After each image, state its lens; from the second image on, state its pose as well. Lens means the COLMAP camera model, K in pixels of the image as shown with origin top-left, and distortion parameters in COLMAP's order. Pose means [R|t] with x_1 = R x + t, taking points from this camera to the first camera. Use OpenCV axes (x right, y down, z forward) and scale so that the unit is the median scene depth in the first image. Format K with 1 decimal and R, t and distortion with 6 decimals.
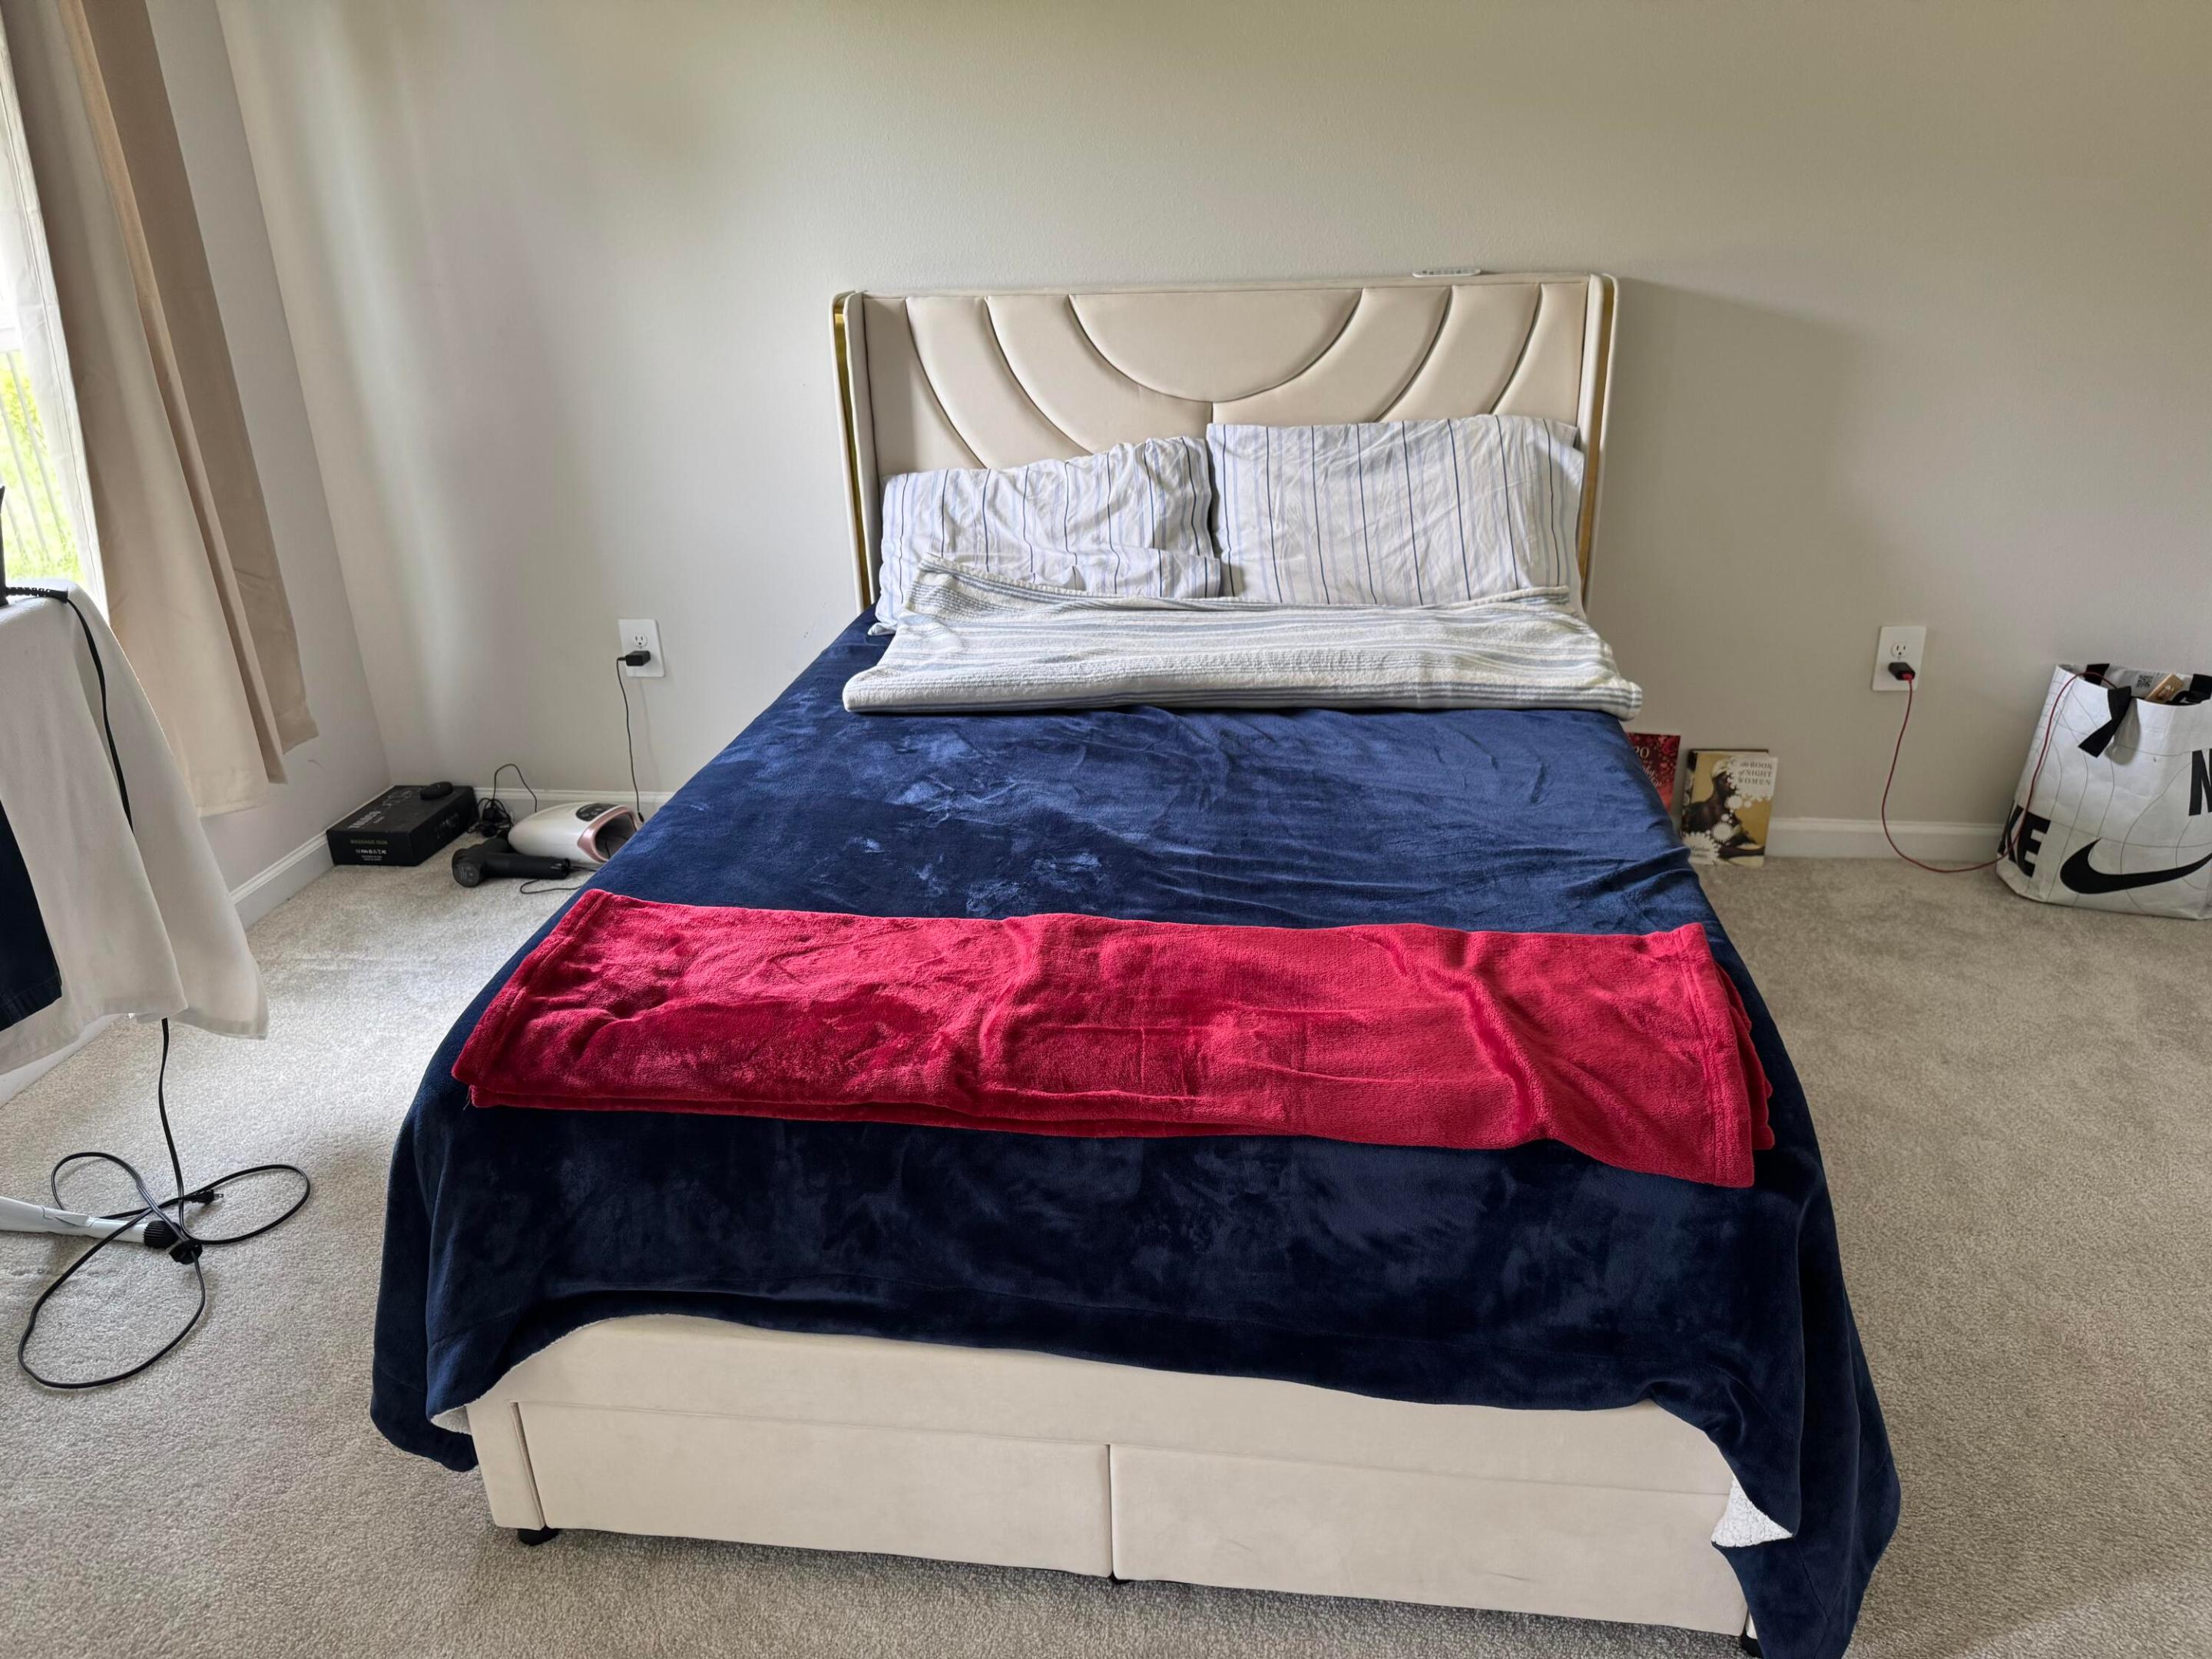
lens RADIAL K [[1551.5, 0, 1097.6], [0, 1551.5, 835.0], [0, 0, 1]] dist [0.023297, -0.036168]
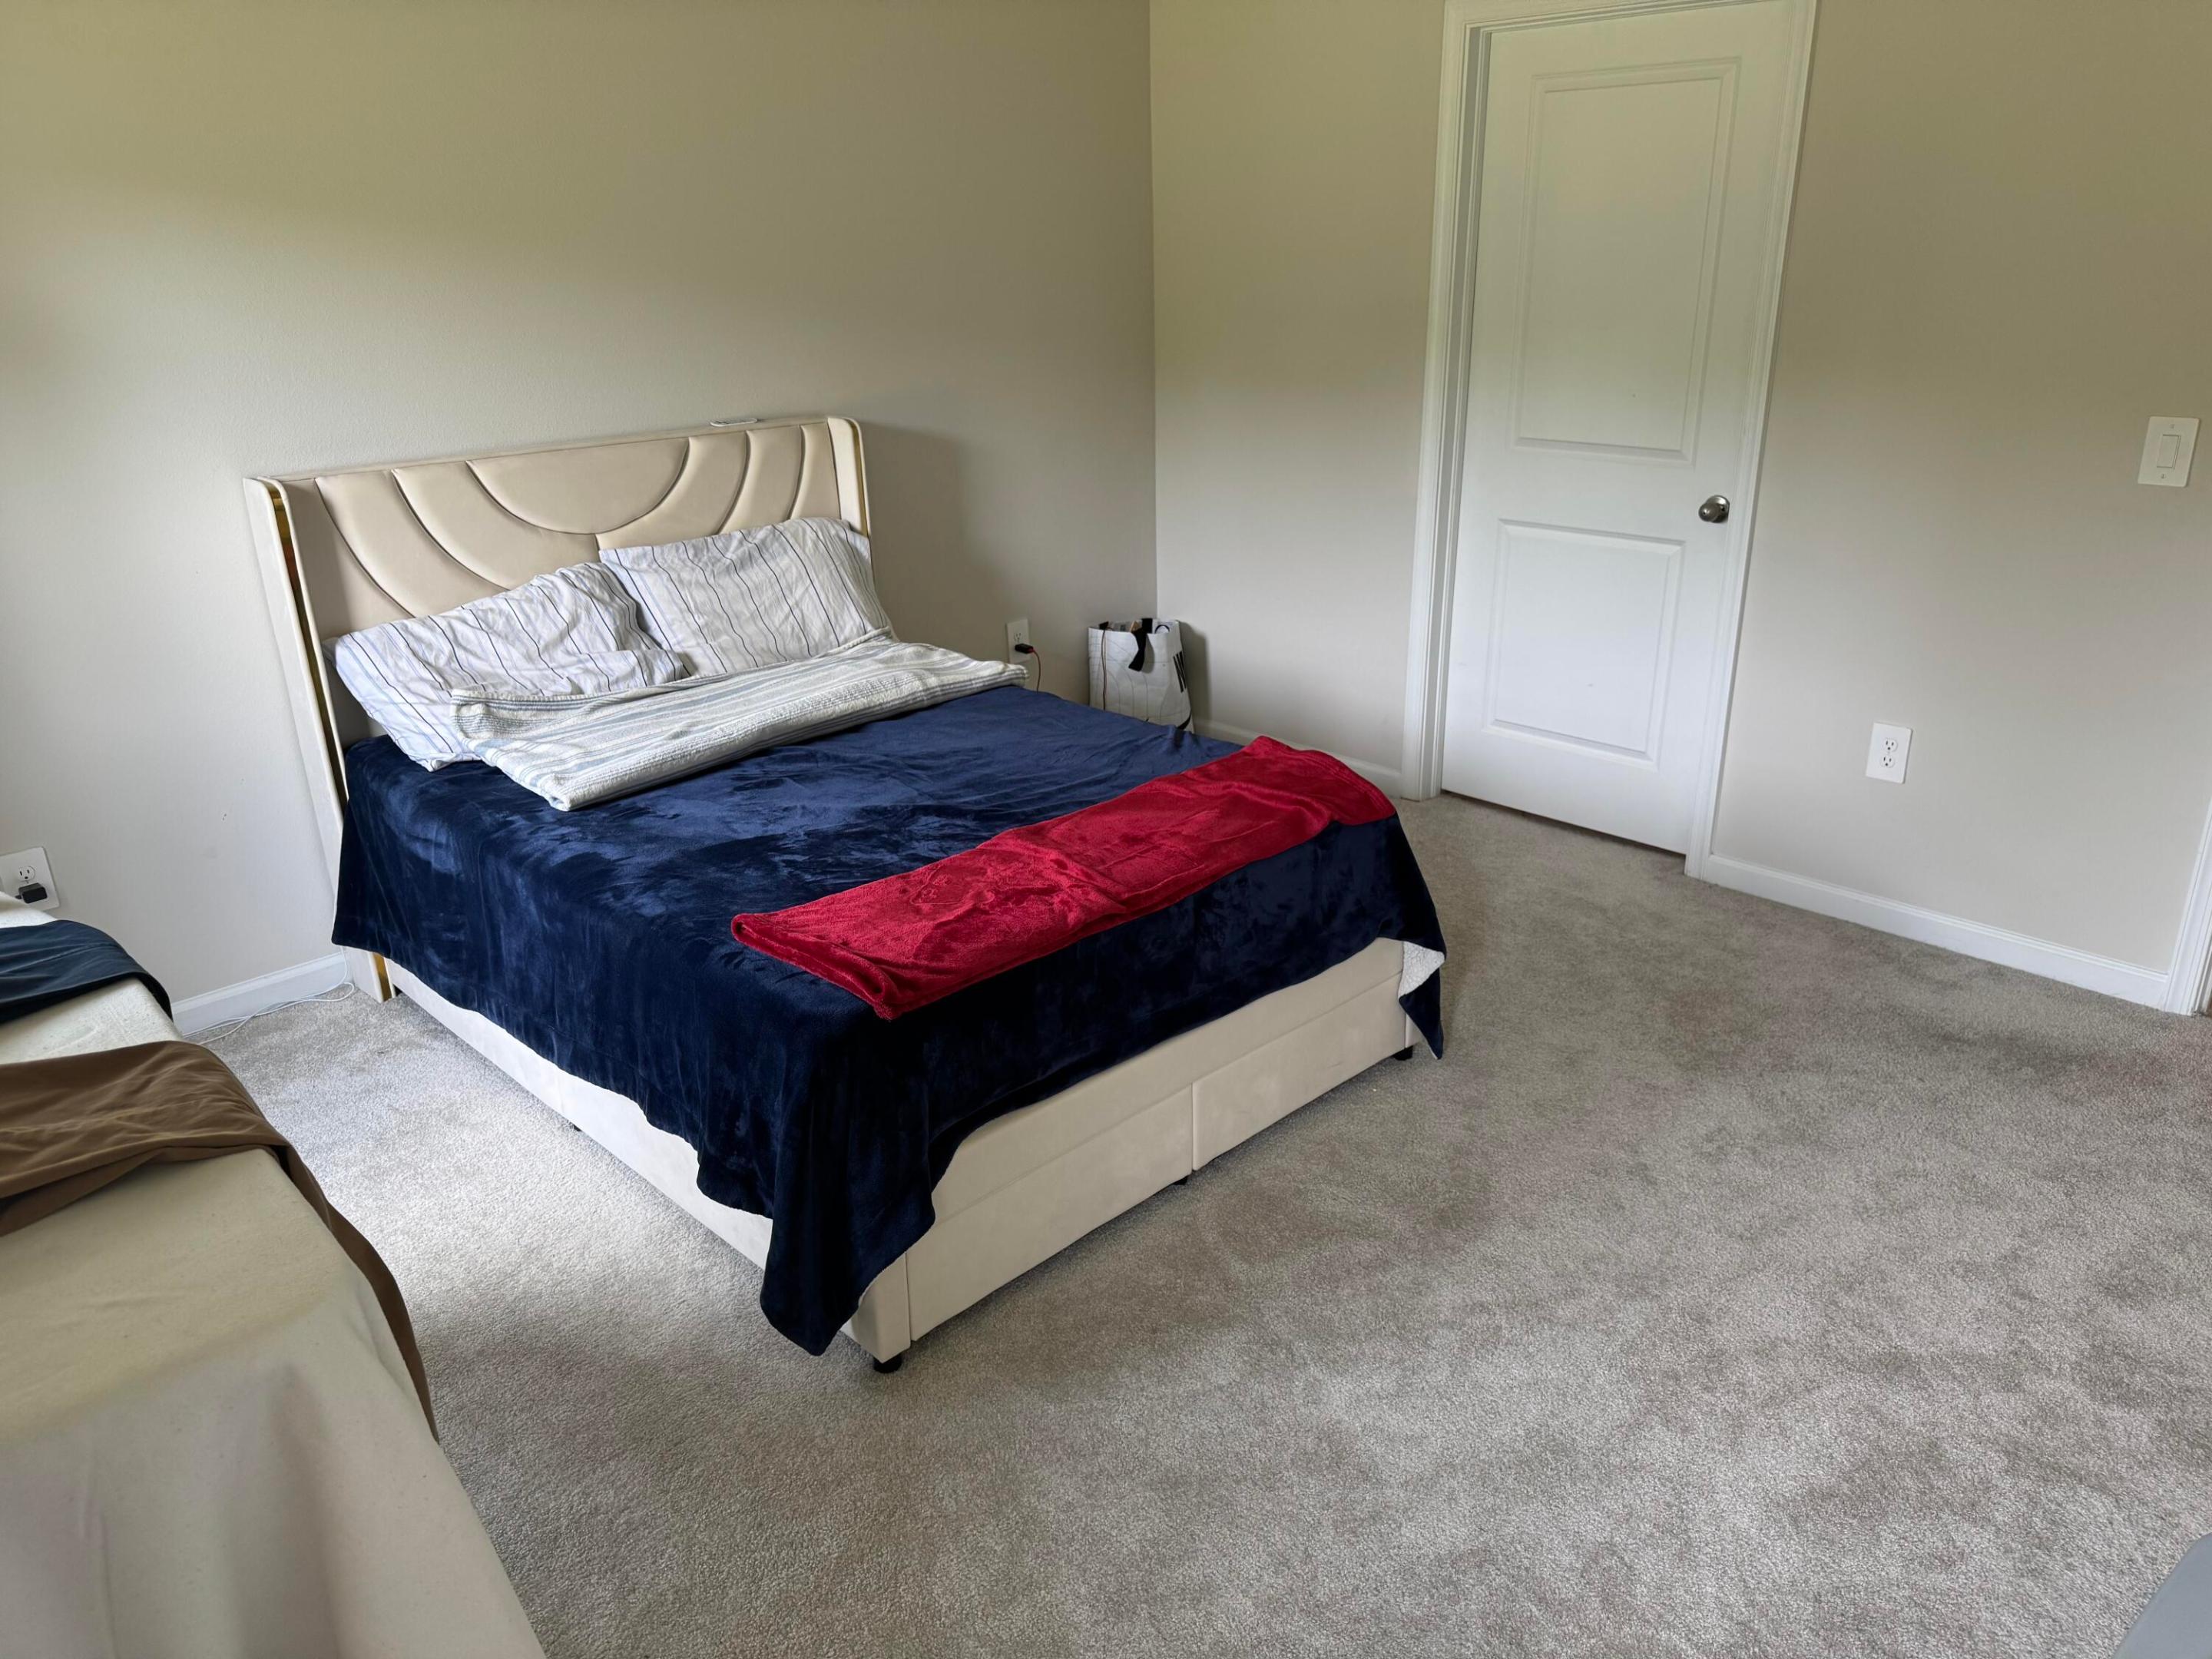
lens RADIAL K [[1551.5, 0, 1121.0], [0, 1551.5, 836.3], [0, 0, 1]] dist [0.023297, -0.036168]
pose [[0.605433, -0.262208, 0.751464, -0.704648], [0.309604, 0.947398, 0.081135, -0.022589], [-0.733209, 0.183535, 0.654767, -0.078253]]
